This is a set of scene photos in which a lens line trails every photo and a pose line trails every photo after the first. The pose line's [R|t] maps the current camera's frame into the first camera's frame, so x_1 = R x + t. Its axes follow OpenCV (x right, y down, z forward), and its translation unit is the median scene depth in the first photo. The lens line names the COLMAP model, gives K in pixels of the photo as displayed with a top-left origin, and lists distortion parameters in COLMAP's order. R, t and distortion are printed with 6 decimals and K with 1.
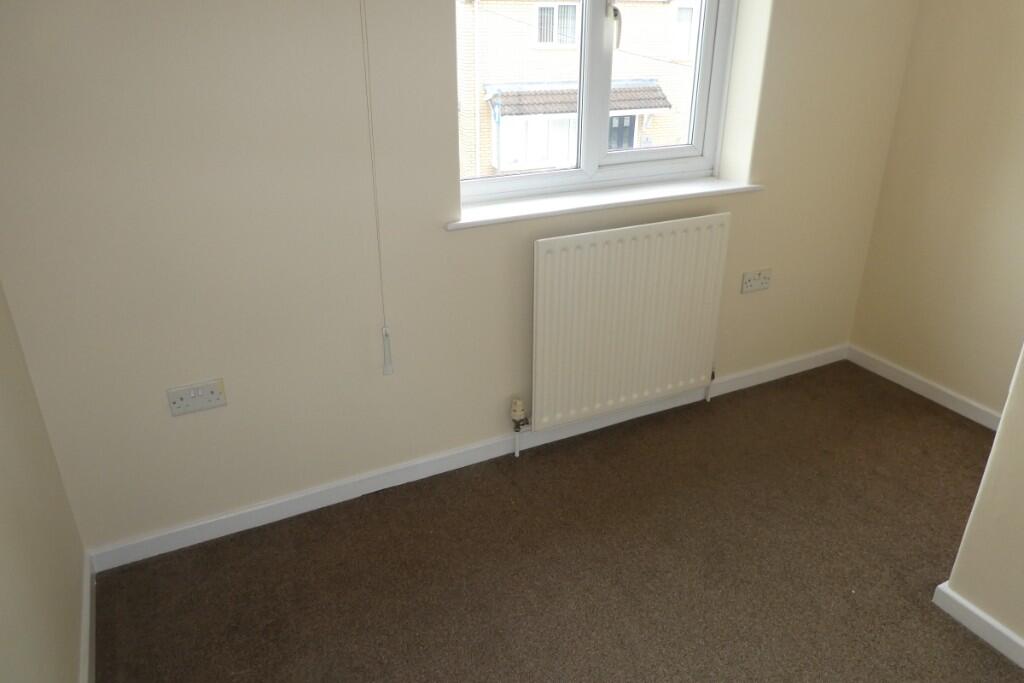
lens RADIAL K [[746.1, 0, 518.6], [0, 746.1, 340.0], [0, 0, 1]] dist [-0.005326, -0.000795]
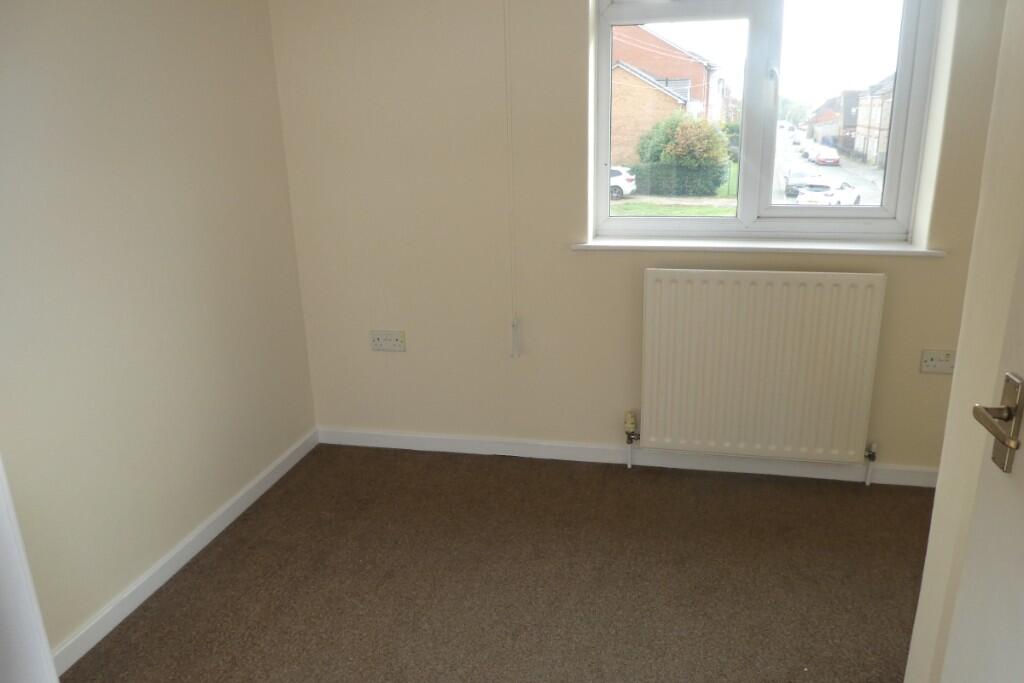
lens RADIAL K [[746.1, 0, 518.6], [0, 746.1, 340.0], [0, 0, 1]] dist [-0.005326, -0.000795]
pose [[0.767485, 0.168406, -0.618552, 0.526599], [-0.240798, 0.969955, -0.034699, 0.051332], [0.594124, 0.175577, 0.784977, 0.010956]]
